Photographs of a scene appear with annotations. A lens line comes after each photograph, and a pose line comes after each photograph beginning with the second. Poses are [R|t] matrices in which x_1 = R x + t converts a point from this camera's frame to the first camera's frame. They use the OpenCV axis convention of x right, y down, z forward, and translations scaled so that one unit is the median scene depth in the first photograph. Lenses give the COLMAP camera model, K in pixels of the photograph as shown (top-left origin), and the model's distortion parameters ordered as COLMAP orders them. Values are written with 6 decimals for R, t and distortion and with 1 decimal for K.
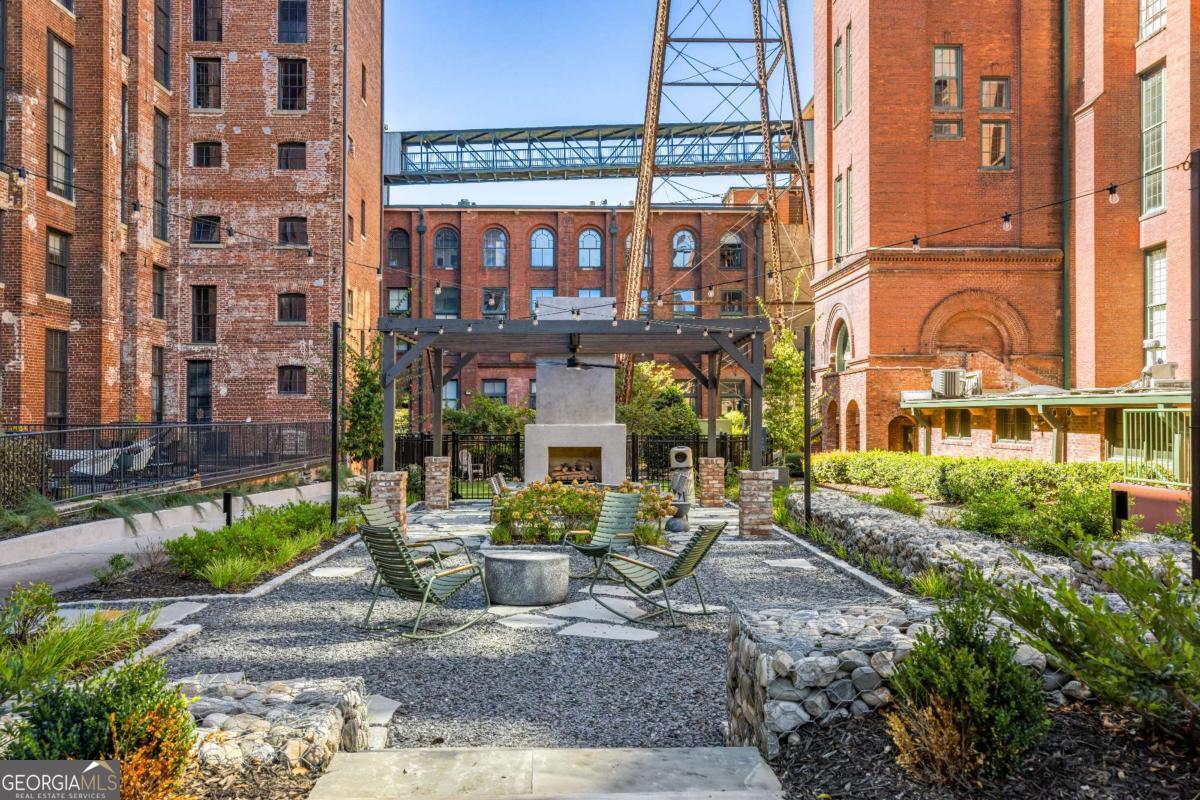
lens RADIAL K [[944.7, 0, 600.0], [0, 944.7, 400.0], [0, 0, 1]] dist [0.017072, 0.006584]
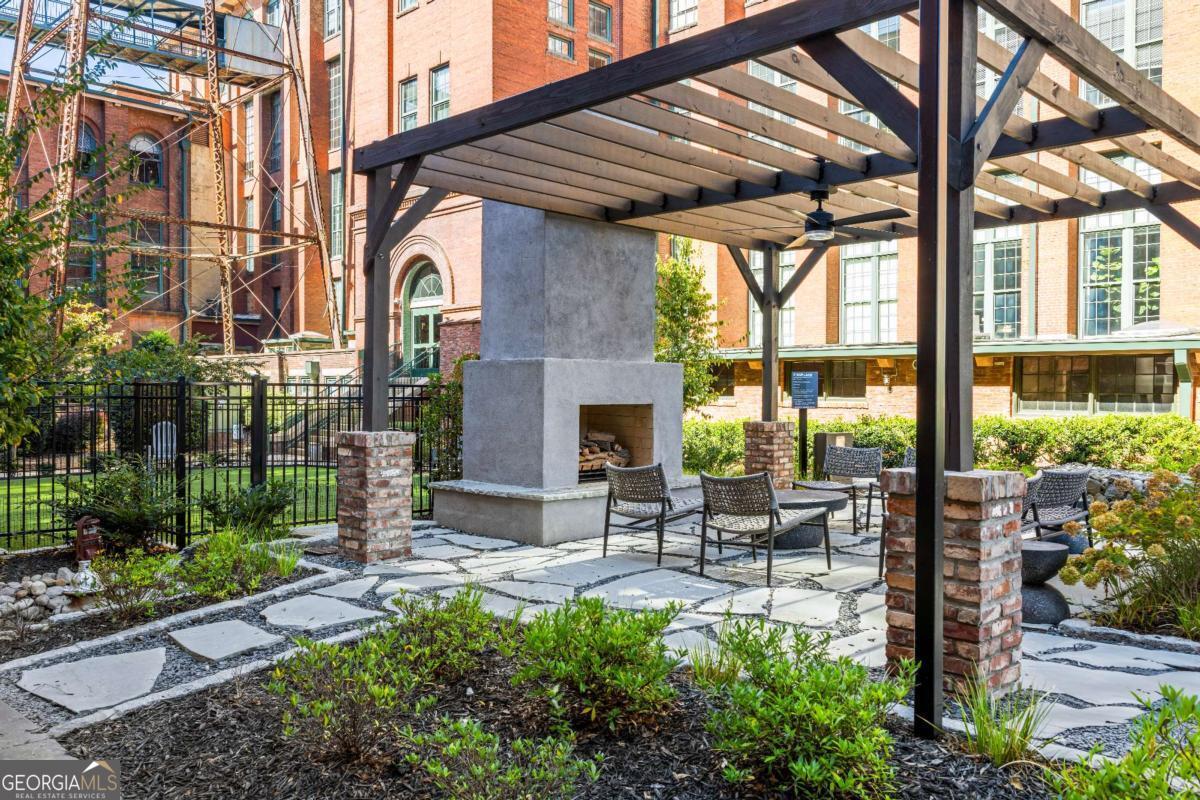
lens RADIAL K [[941.1, 0, 600.0], [0, 941.1, 400.0], [0, 0, 1]] dist [-0.003602, -0.000740]
pose [[0.721773, -0.004223, 0.692117, -0.212251], [-0.014873, 0.999656, 0.021609, 0.020101], [-0.691970, -0.025891, 0.721461, 0.354509]]
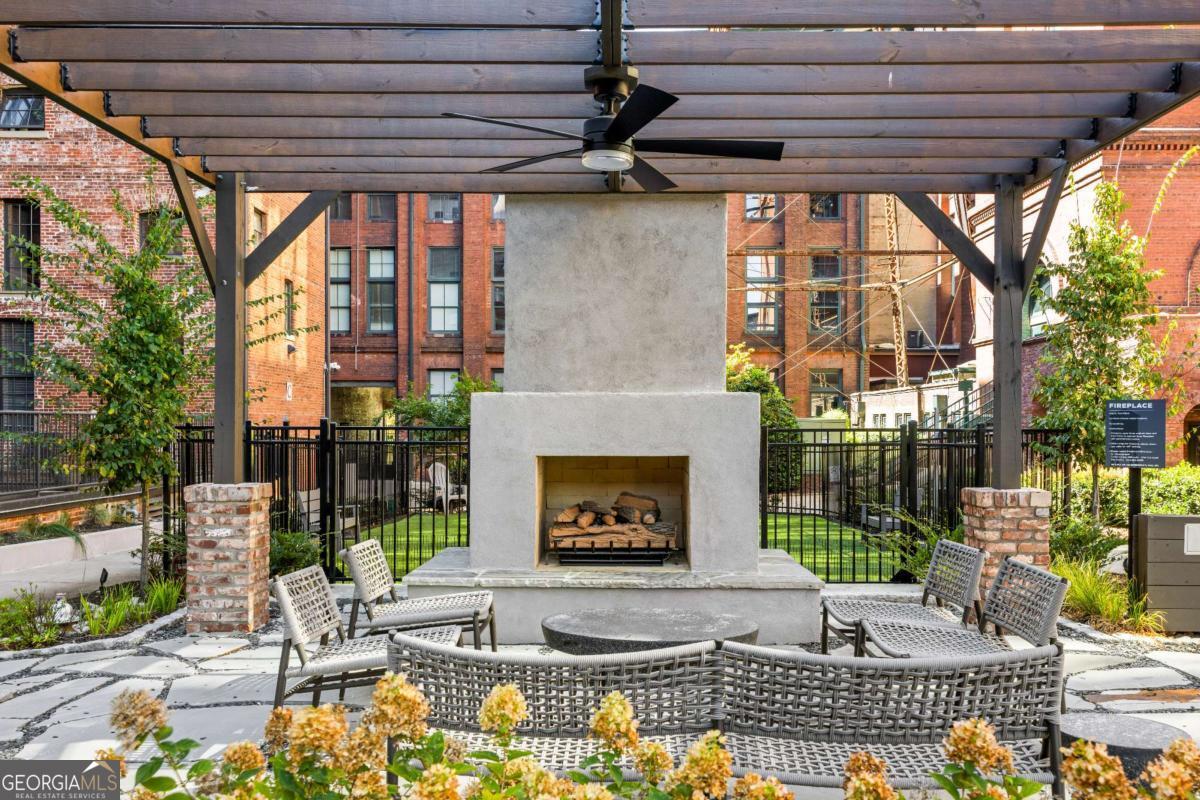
lens RADIAL K [[1006.5, 0, 603.5], [0, 1006.5, 432.2], [0, 0, 1]] dist [0.004784, 0.001571]
pose [[0.999272, 0.000158, -0.038158, -0.008772], [0.000731, 0.999729, 0.023269, 0.017694], [0.038152, -0.023280, 0.999001, 0.347099]]
